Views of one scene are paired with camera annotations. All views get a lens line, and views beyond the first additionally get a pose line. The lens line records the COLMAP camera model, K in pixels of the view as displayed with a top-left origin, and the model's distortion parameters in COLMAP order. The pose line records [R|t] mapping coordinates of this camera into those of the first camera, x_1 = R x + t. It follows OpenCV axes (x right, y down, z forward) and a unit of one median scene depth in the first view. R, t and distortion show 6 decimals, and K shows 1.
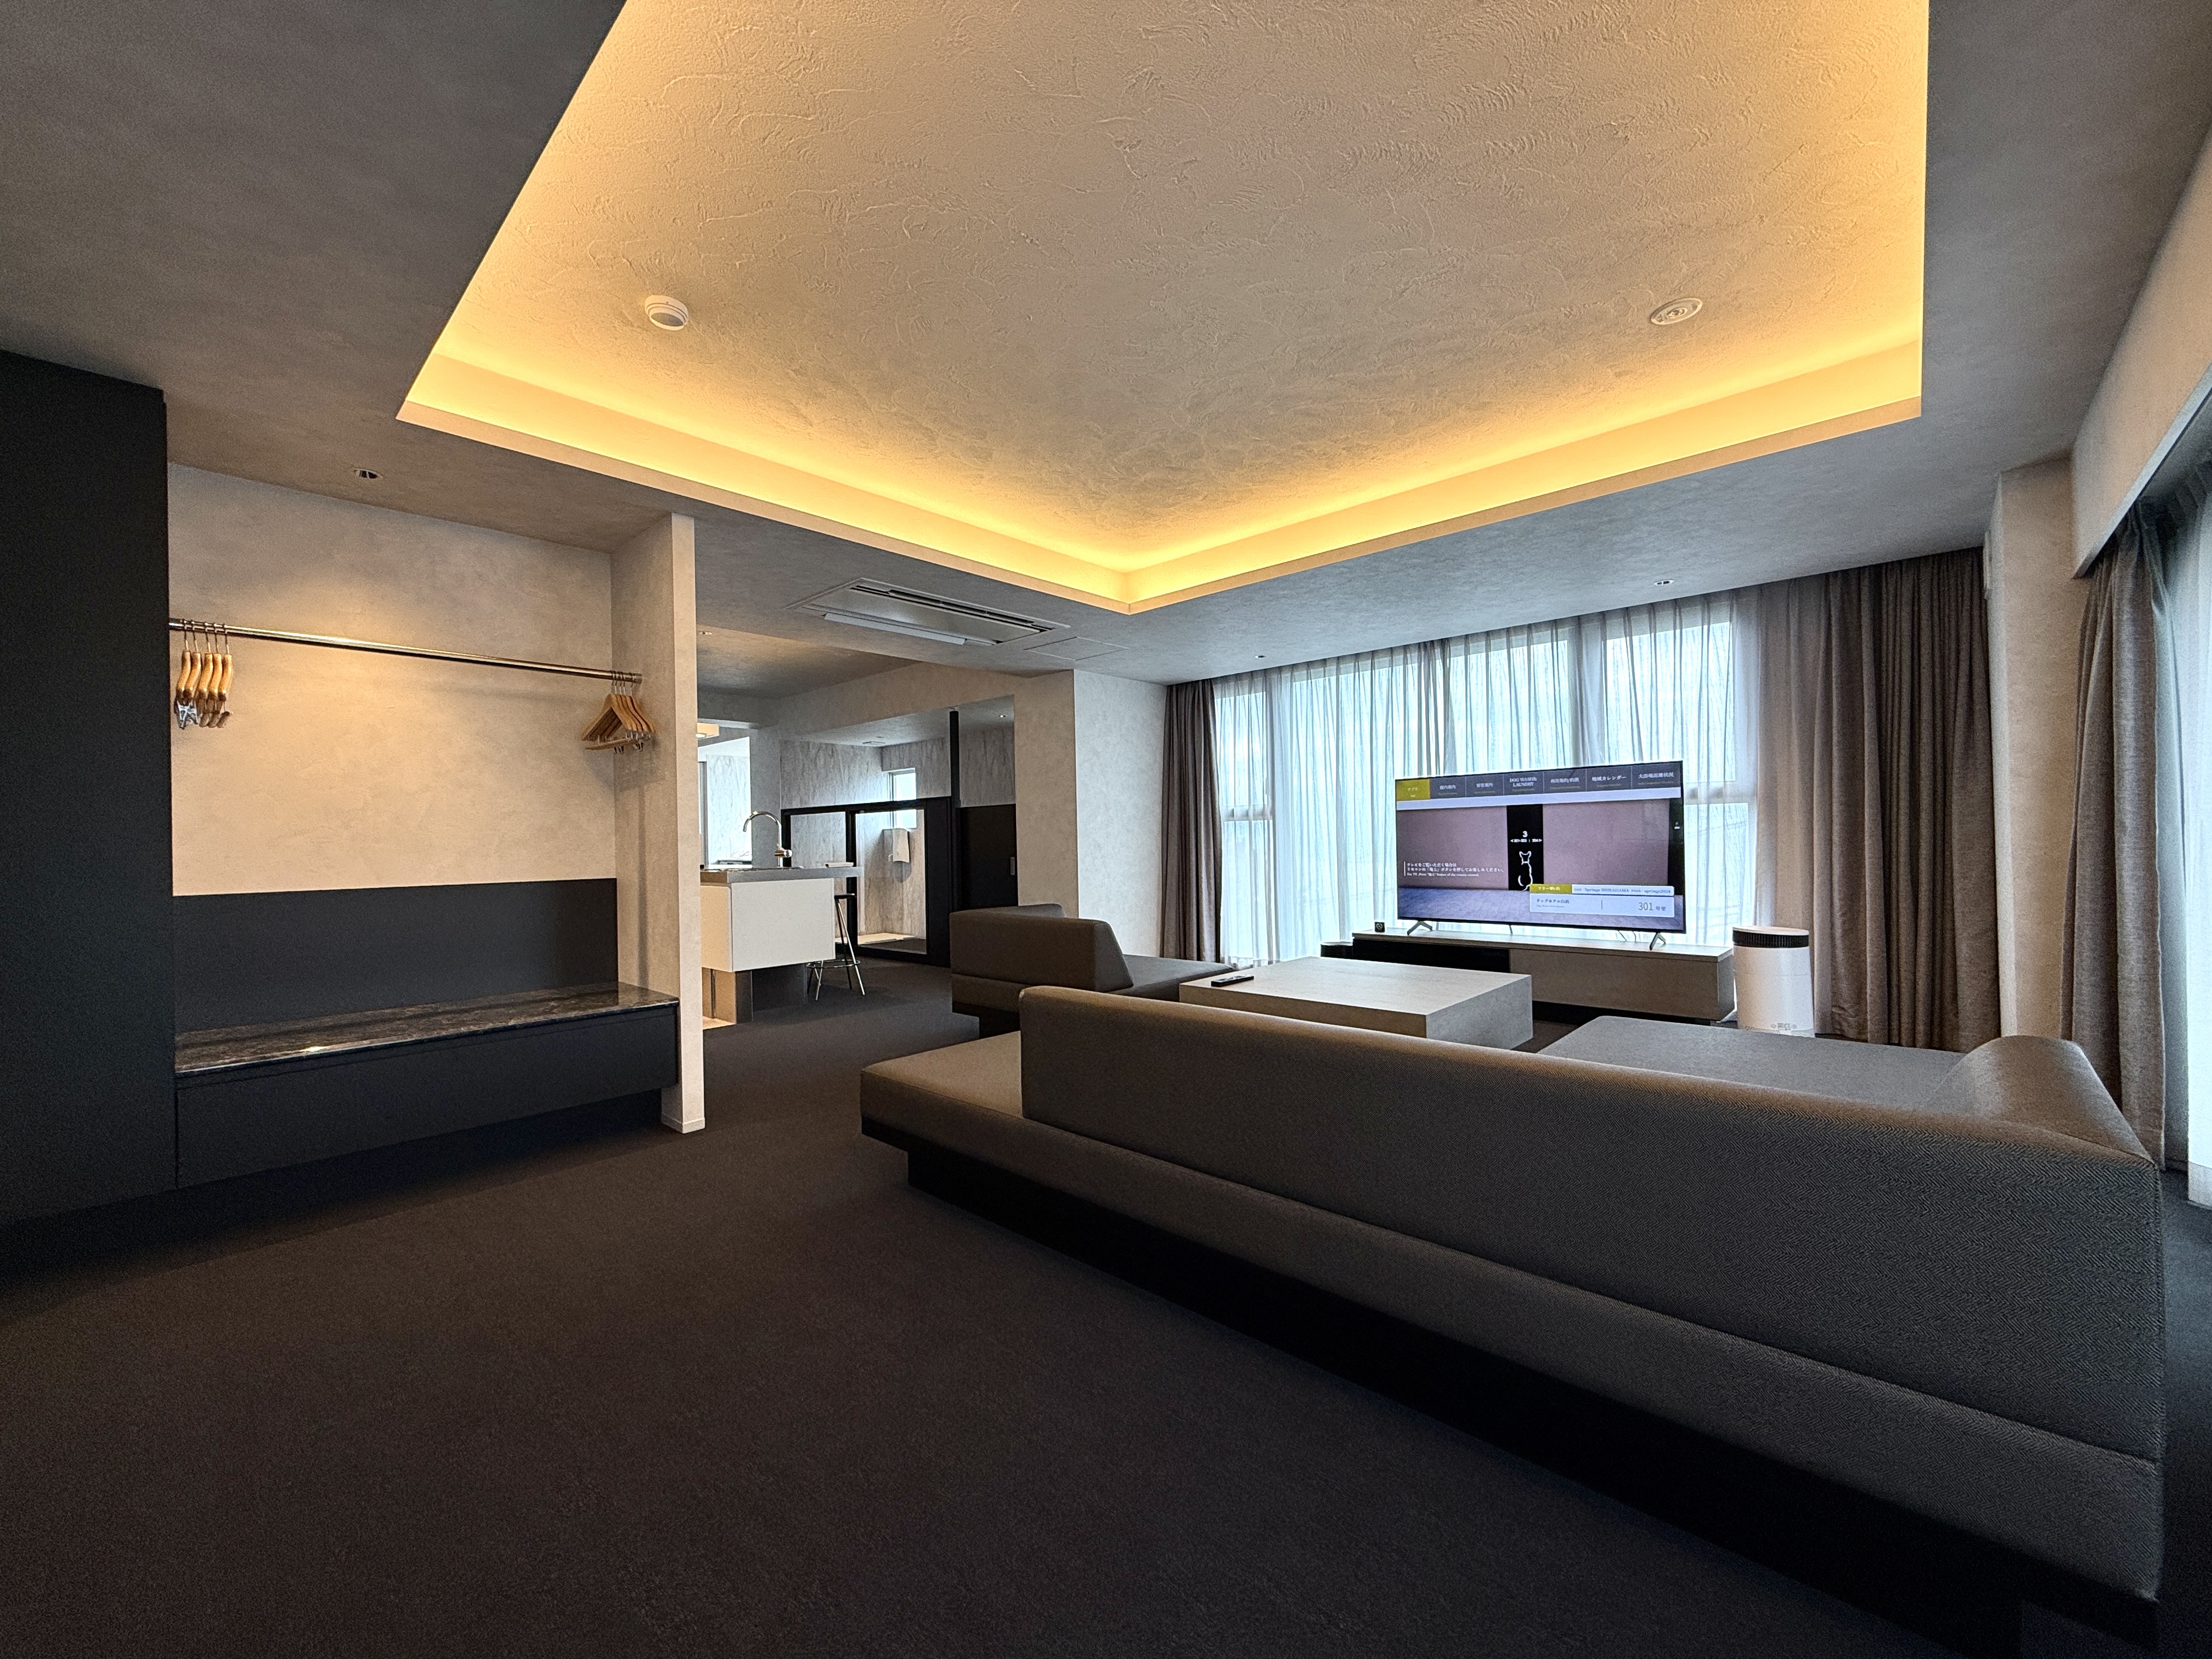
lens RADIAL K [[875.4, 0, 1098.0], [0, 875.4, 828.1], [0, 0, 1]] dist [0.002218, -0.000860]
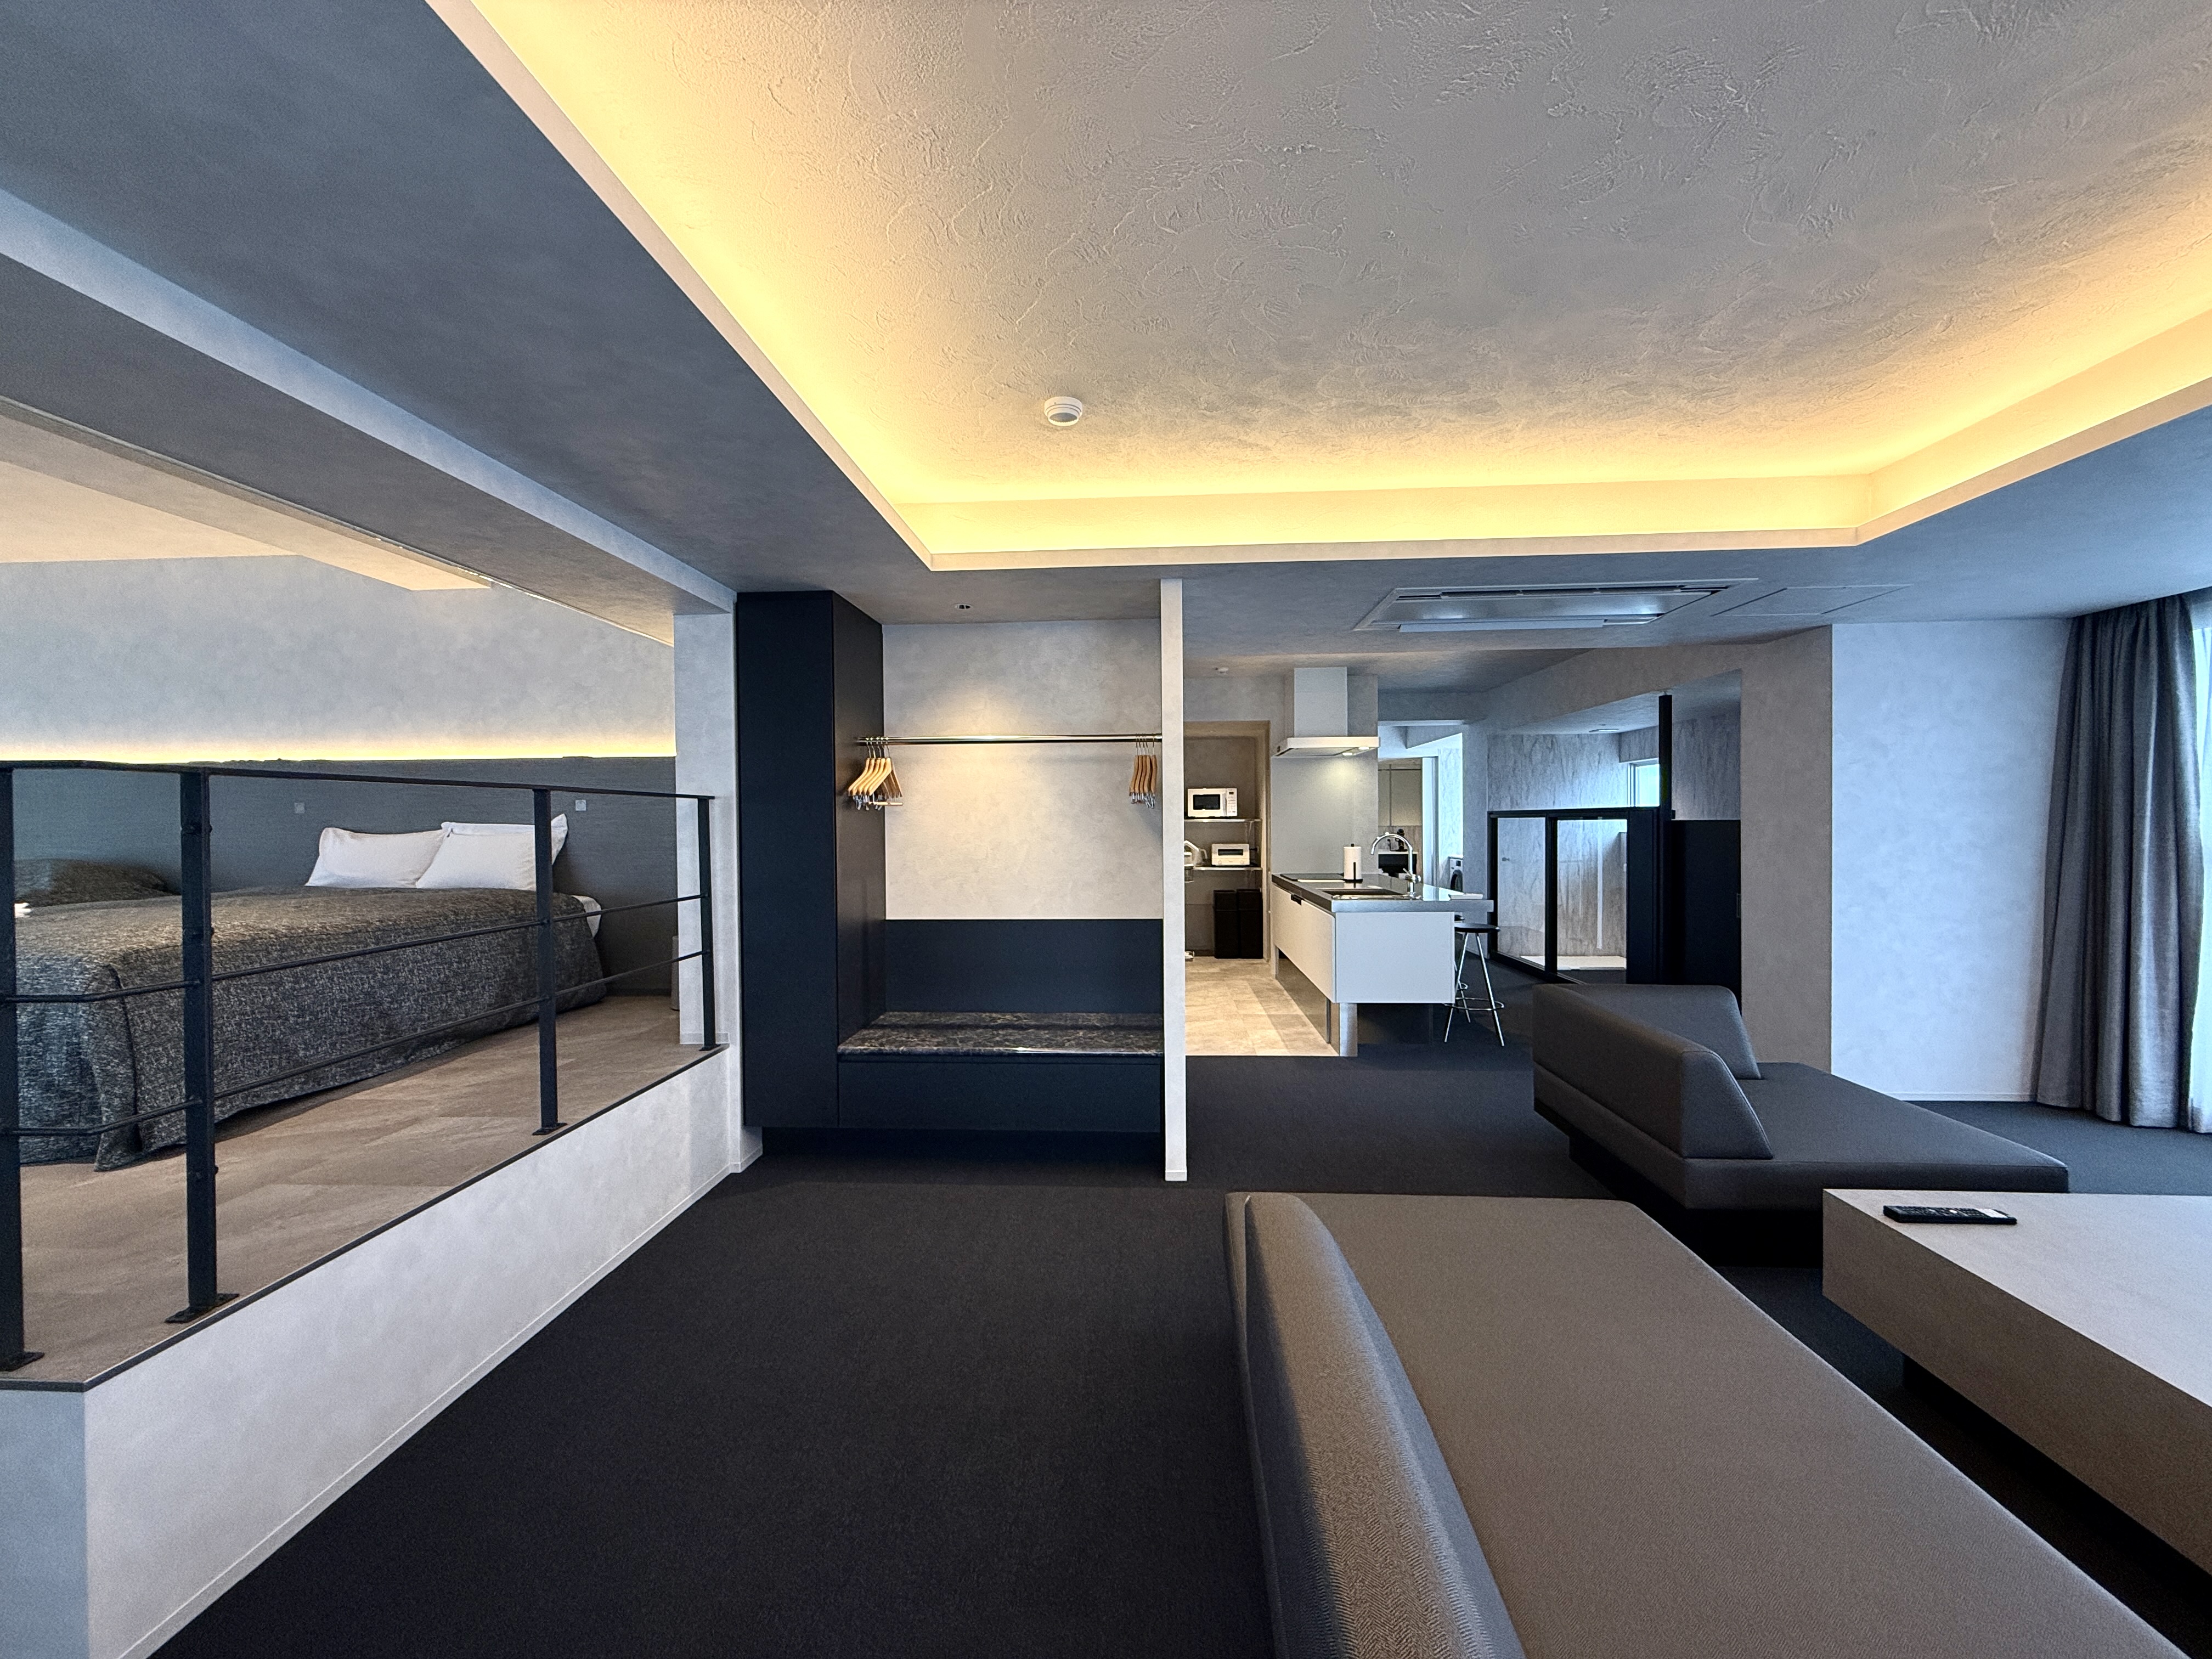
lens RADIAL K [[875.4, 0, 1110.3], [0, 875.4, 828.6], [0, 0, 1]] dist [0.002218, -0.000860]
pose [[0.638346, 0.020753, -0.769470, 0.137909], [0.006886, 0.999443, 0.032669, -0.052021], [0.769719, -0.026153, 0.637847, 0.148925]]
